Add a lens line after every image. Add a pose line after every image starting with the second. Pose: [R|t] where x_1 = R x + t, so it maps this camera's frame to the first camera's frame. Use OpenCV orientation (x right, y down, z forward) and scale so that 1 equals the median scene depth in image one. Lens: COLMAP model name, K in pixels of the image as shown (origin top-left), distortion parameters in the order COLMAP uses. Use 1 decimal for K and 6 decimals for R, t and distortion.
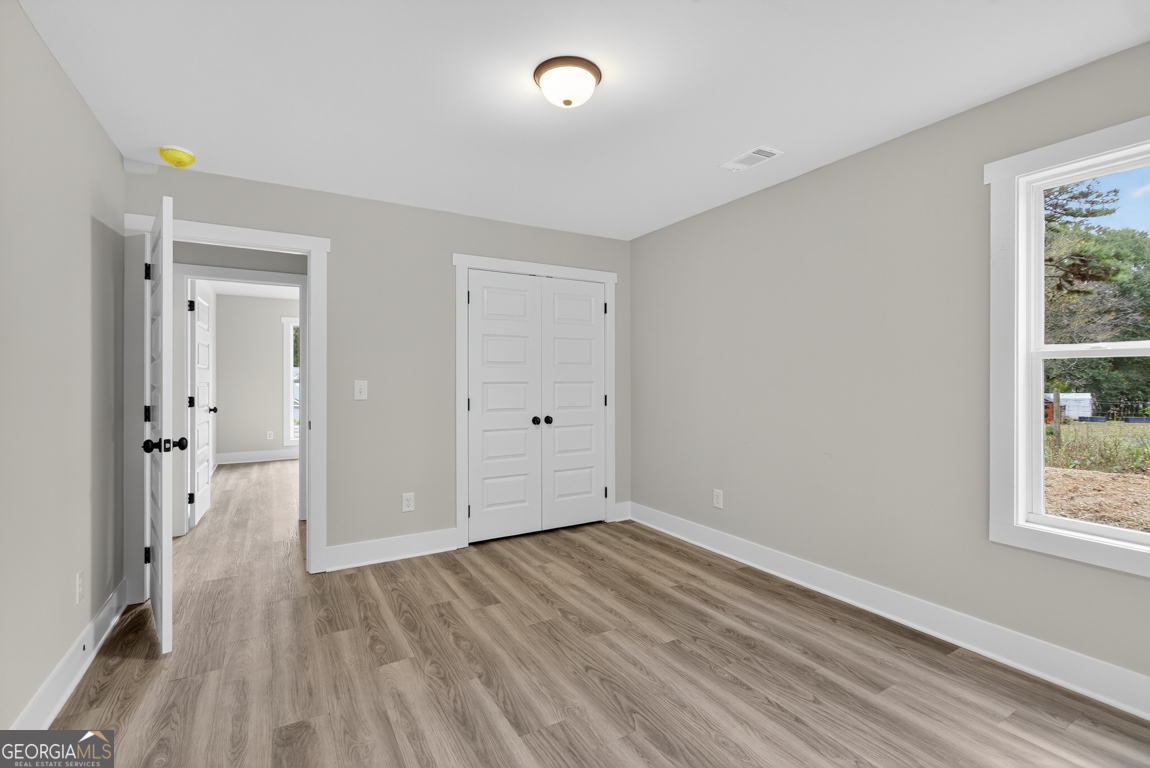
lens RADIAL K [[519.6, 0, 571.5], [0, 519.6, 379.1], [0, 0, 1]] dist [-0.001412, 0.001046]
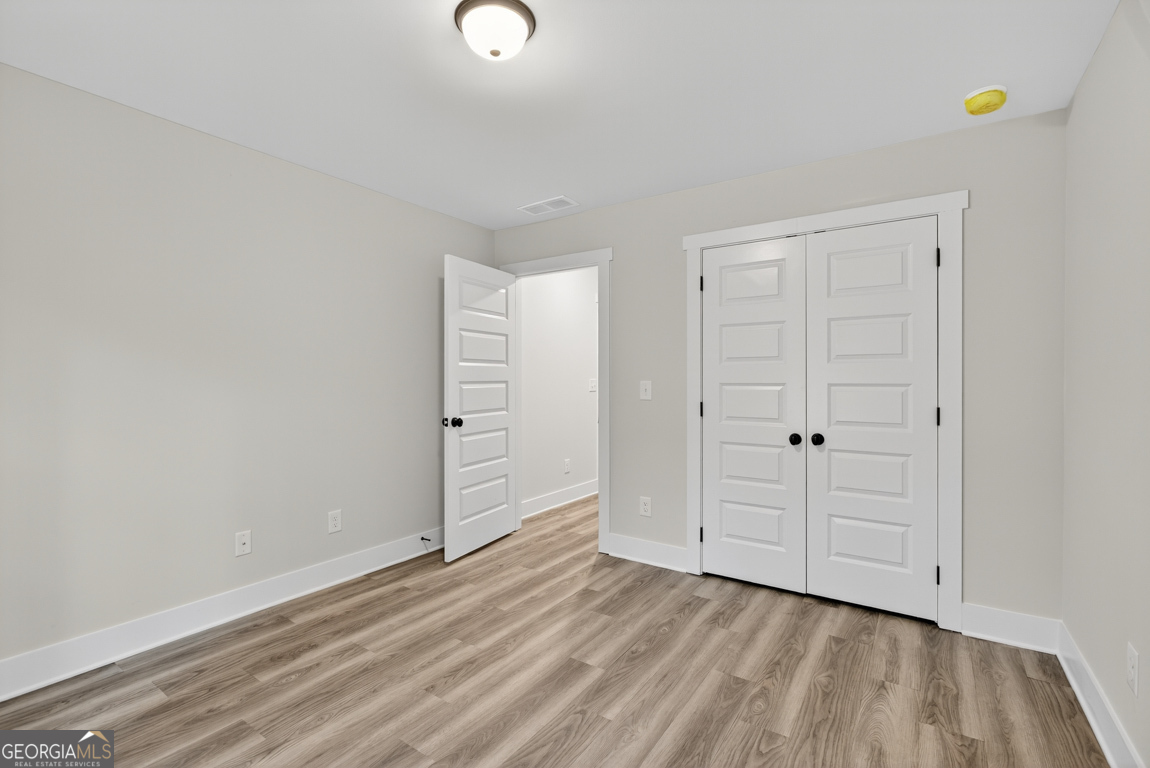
lens RADIAL K [[519.6, 0, 571.5], [0, 519.6, 379.1], [0, 0, 1]] dist [-0.001412, 0.001046]
pose [[0.425481, -0.002915, -0.904963, 0.443437], [-0.006903, 0.999955, -0.006467, 0.006524], [0.904941, 0.008999, 0.425441, 0.412903]]
